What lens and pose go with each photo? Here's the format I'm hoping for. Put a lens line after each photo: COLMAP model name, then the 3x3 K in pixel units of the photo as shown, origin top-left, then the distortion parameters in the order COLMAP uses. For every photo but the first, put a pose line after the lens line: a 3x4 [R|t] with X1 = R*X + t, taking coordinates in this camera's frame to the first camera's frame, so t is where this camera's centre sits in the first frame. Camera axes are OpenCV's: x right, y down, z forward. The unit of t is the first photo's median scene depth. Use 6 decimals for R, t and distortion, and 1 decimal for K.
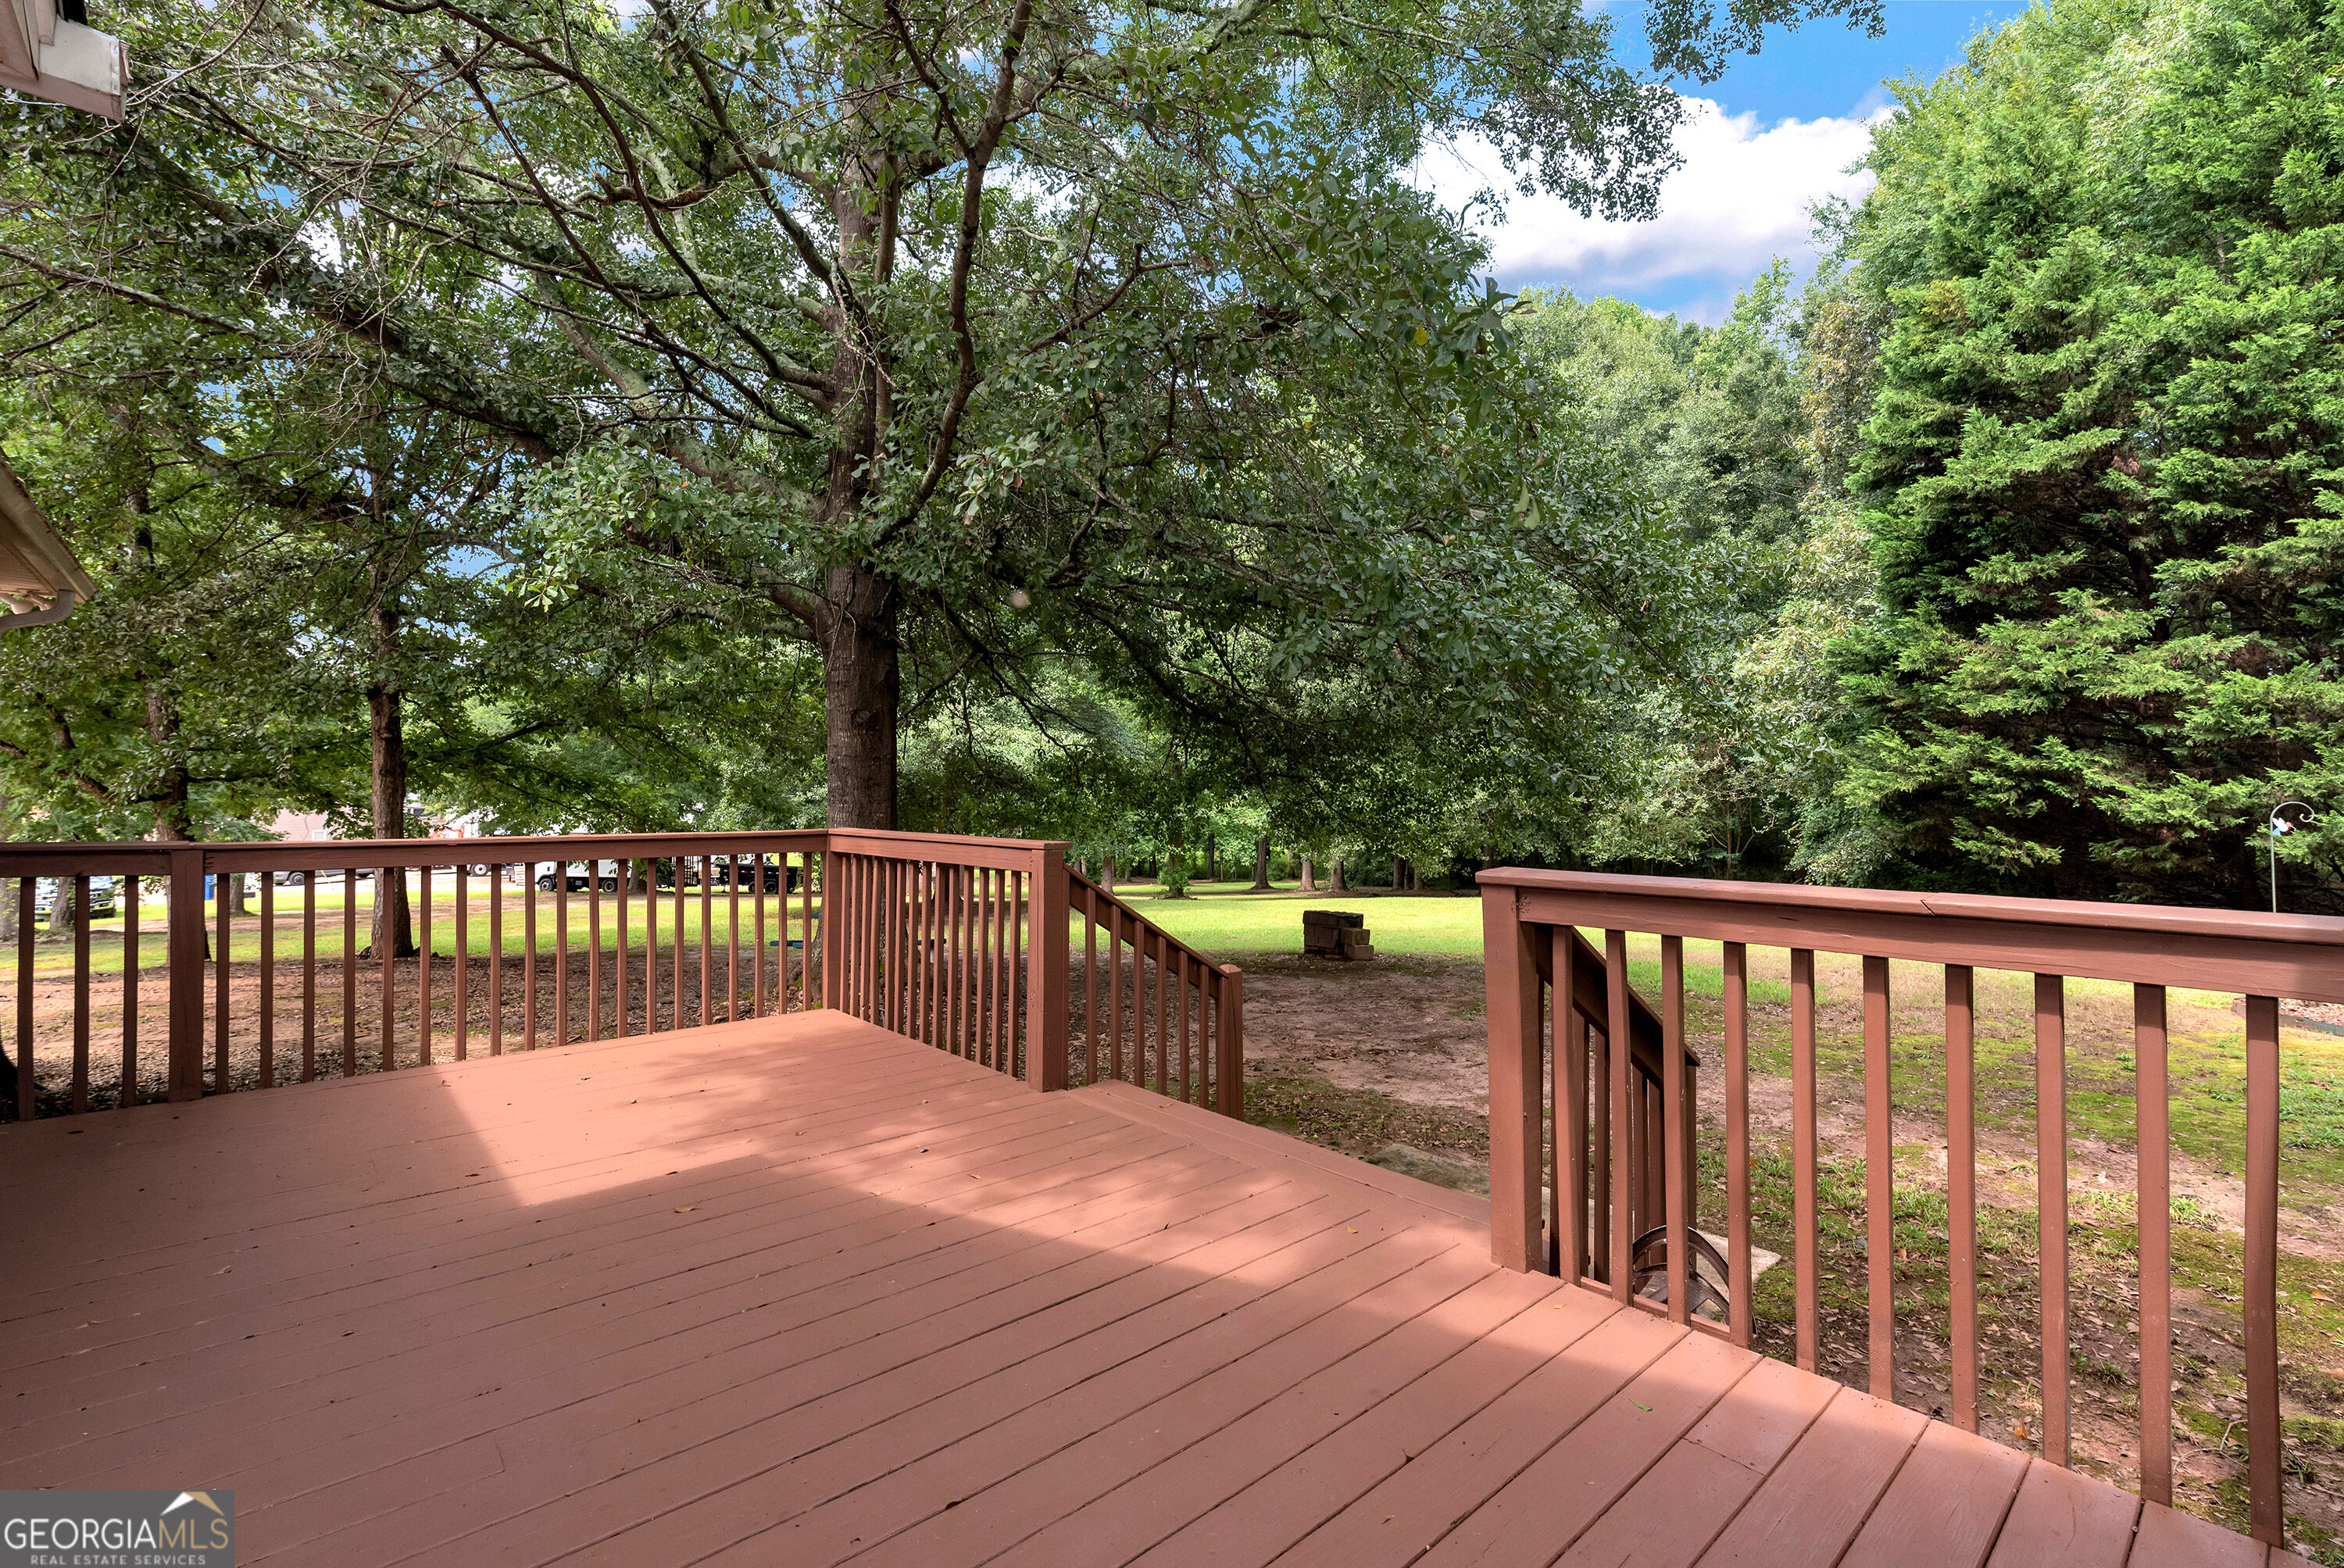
lens RADIAL K [[1026.8, 0, 1173.2], [0, 1026.8, 783.4], [0, 0, 1]] dist [0.001241, -0.000129]
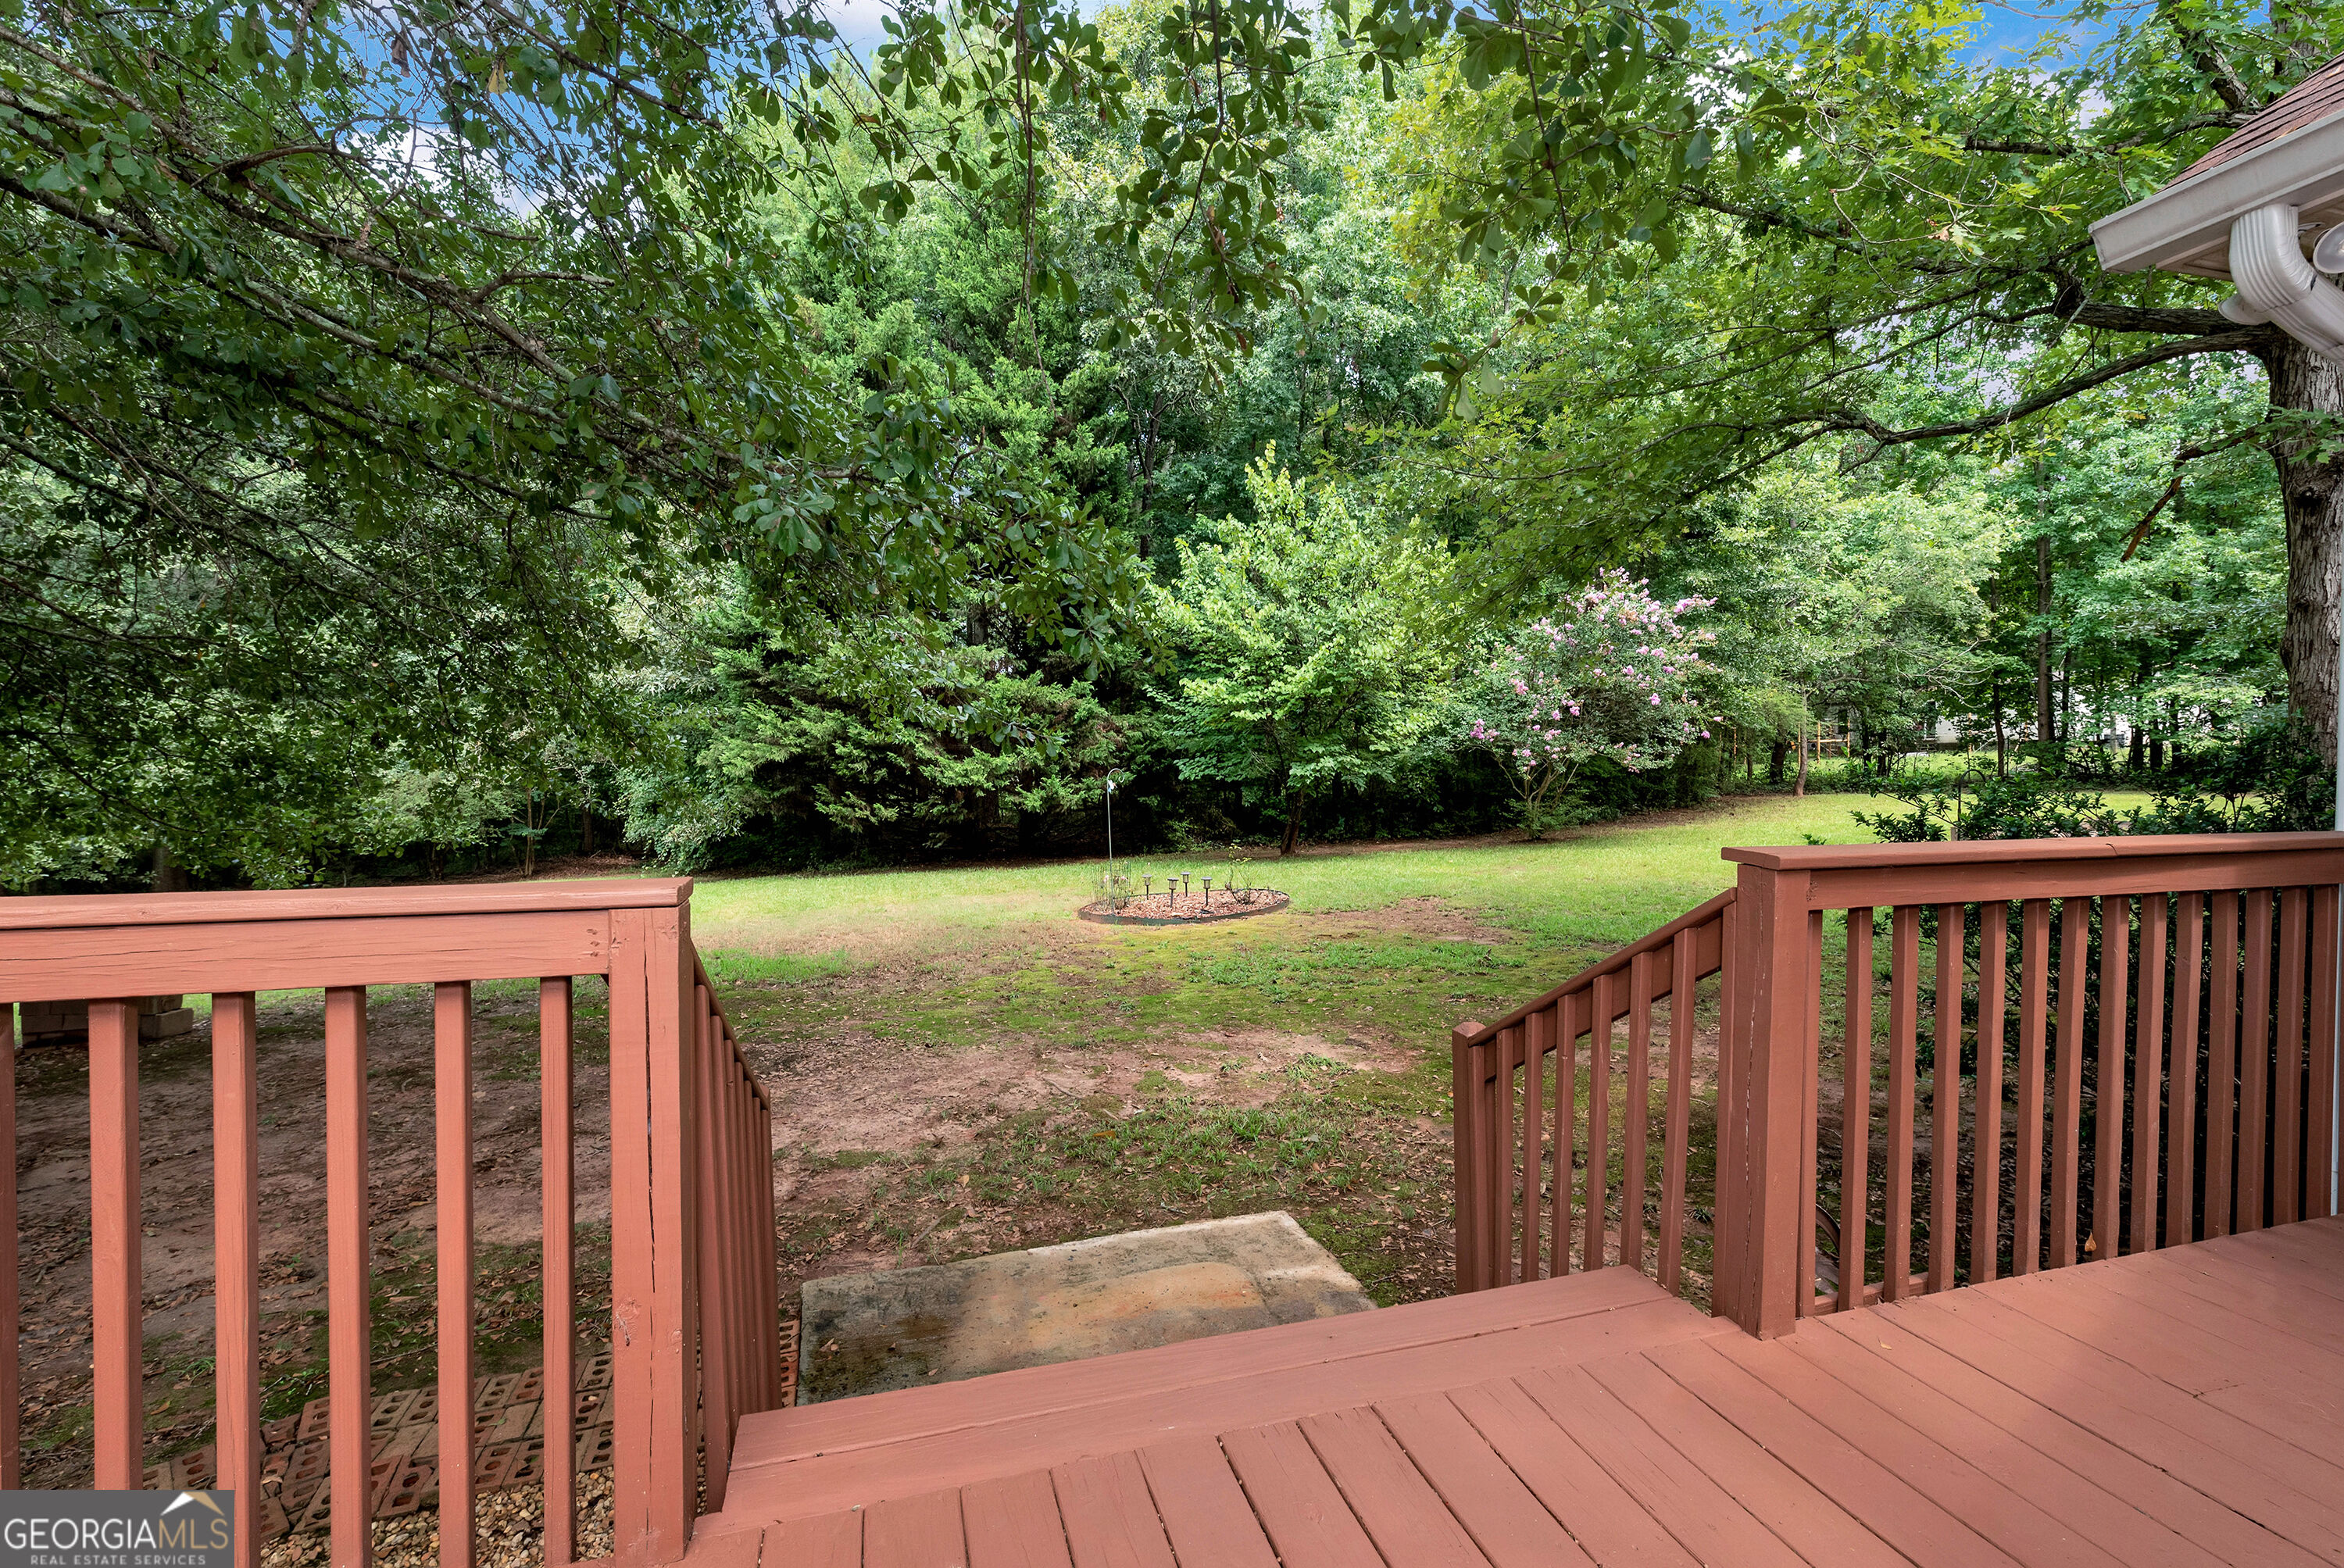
lens RADIAL K [[1026.8, 0, 1176.3], [0, 1026.8, 785.2], [0, 0, 1]] dist [0.001241, -0.000129]
pose [[0.419636, -0.020130, 0.907469, -0.101186], [-0.007241, 0.999648, 0.025523, 0.002172], [-0.907663, -0.017282, 0.419343, 0.178725]]
